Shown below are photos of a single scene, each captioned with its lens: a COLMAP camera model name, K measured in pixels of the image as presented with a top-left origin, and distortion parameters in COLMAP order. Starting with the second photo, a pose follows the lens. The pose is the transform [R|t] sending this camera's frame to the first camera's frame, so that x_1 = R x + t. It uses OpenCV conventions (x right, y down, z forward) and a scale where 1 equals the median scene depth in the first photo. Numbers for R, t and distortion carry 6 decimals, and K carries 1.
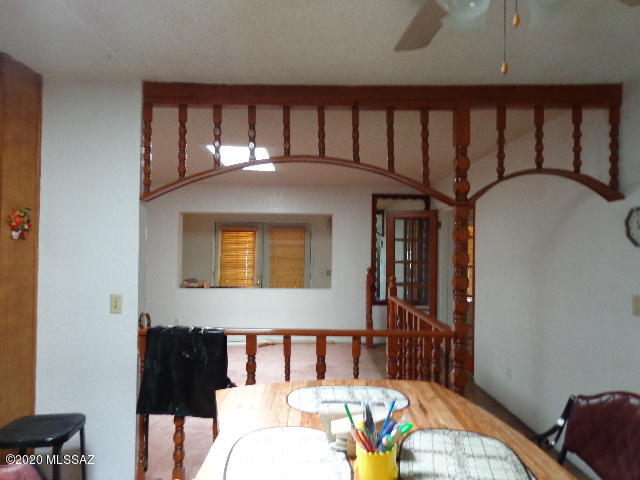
lens RADIAL K [[449.9, 0, 319.8], [0, 449.9, 241.7], [0, 0, 1]] dist [0.000531, 0.007038]
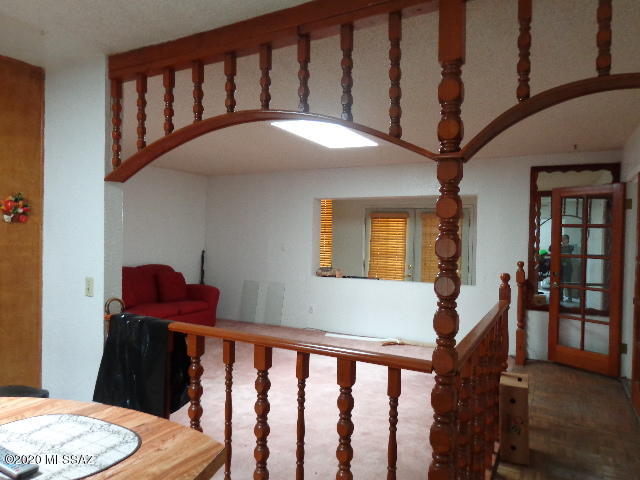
lens RADIAL K [[449.9, 0, 320.1], [0, 449.9, 241.6], [0, 0, 1]] dist [0.000531, 0.007038]
pose [[0.872405, 0.009977, -0.488682, 0.457299], [0.000271, 0.999782, 0.020894, 0.016963], [0.488784, -0.018361, 0.872212, 0.373406]]
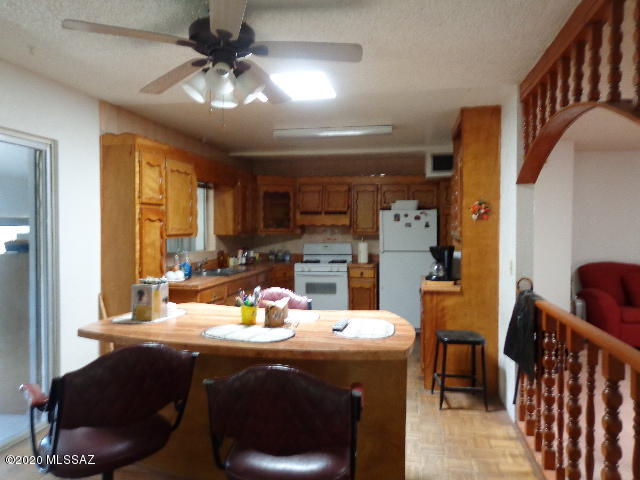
lens RADIAL K [[449.9, 0, 320.9], [0, 449.9, 240.3], [0, 0, 1]] dist [0.000531, 0.007038]
pose [[-0.218868, 0.015768, -0.975627, 0.882146], [0.014098, 0.999816, 0.012996, 0.035359], [0.975653, -0.010910, -0.219050, 0.727488]]
